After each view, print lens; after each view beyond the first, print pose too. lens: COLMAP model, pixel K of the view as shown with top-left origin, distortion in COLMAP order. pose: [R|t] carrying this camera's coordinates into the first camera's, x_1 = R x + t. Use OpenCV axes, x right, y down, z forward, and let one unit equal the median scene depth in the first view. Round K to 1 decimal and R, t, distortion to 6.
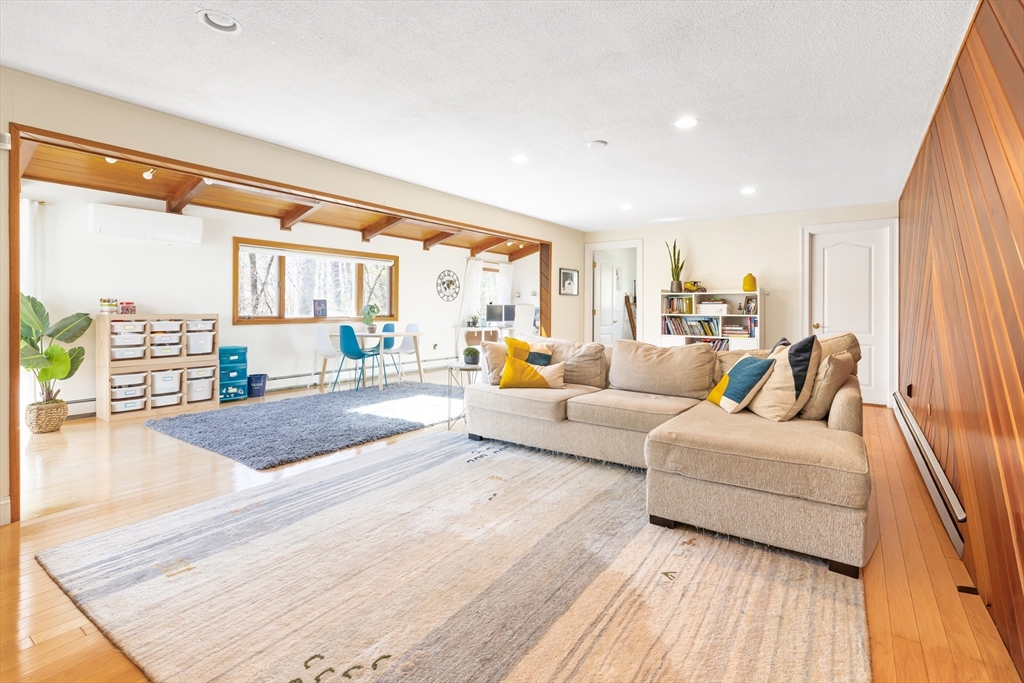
lens RADIAL K [[433.8, 0, 525.3], [0, 433.8, 307.1], [0, 0, 1]] dist [0.002951, -0.000093]
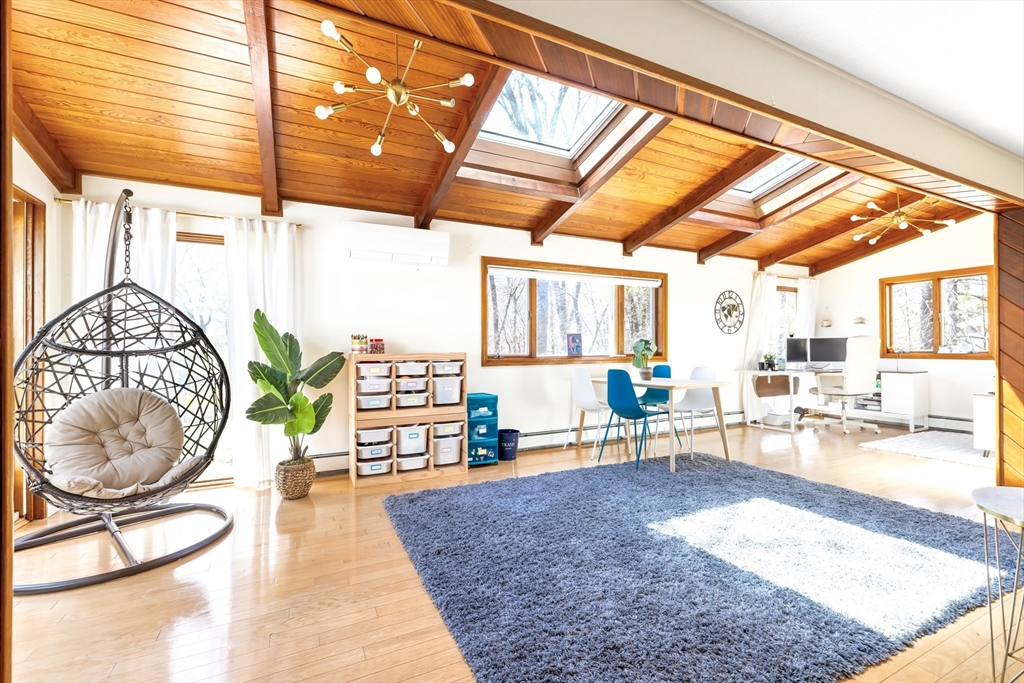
lens RADIAL K [[433.8, 0, 511.8], [0, 433.8, 342.4], [0, 0, 1]] dist [0.002951, -0.000093]
pose [[0.866832, -0.007278, -0.498547, -0.212700], [0.007226, 0.999972, -0.002033, -0.000800], [0.498548, -0.001840, 0.866860, 0.314160]]
